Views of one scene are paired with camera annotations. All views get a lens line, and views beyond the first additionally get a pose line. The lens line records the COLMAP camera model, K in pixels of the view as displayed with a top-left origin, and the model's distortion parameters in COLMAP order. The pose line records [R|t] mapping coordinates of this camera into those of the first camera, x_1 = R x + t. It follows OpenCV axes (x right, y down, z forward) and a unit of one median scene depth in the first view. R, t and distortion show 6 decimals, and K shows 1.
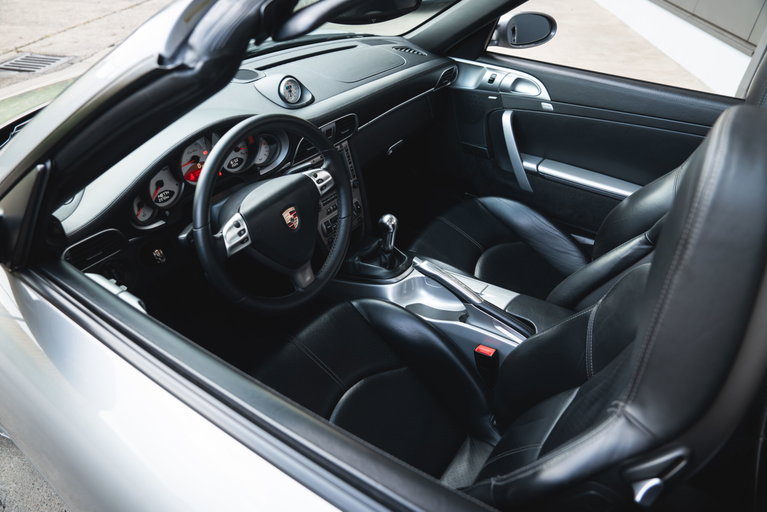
lens RADIAL K [[525.0, 0, 383.5], [0, 525.0, 256.0], [0, 0, 1]] dist [-0.111619, 0.000158]
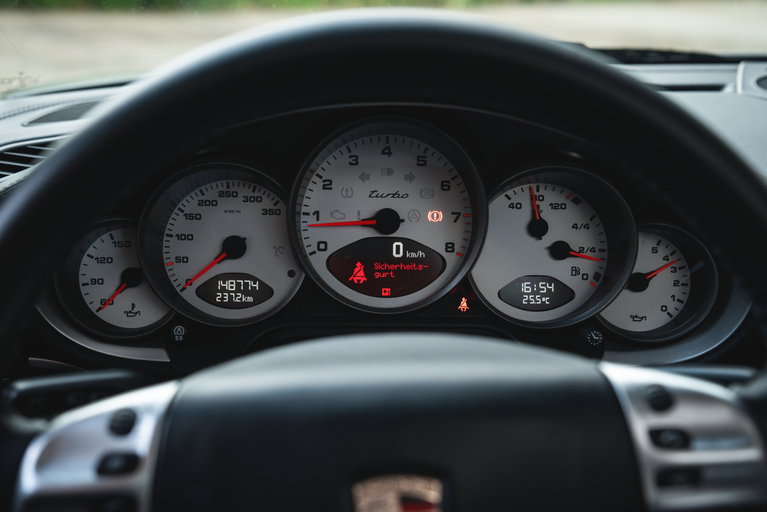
lens RADIAL K [[1011.5, 0, 383.5], [0, 1011.5, 256.0], [0, 0, 1]] dist [0.079232, -0.004190]
pose [[0.596151, 0.229155, -0.769475, 0.077976], [-0.473583, 0.874281, -0.106541, -0.096624], [0.648324, 0.427925, 0.629727, 0.575174]]
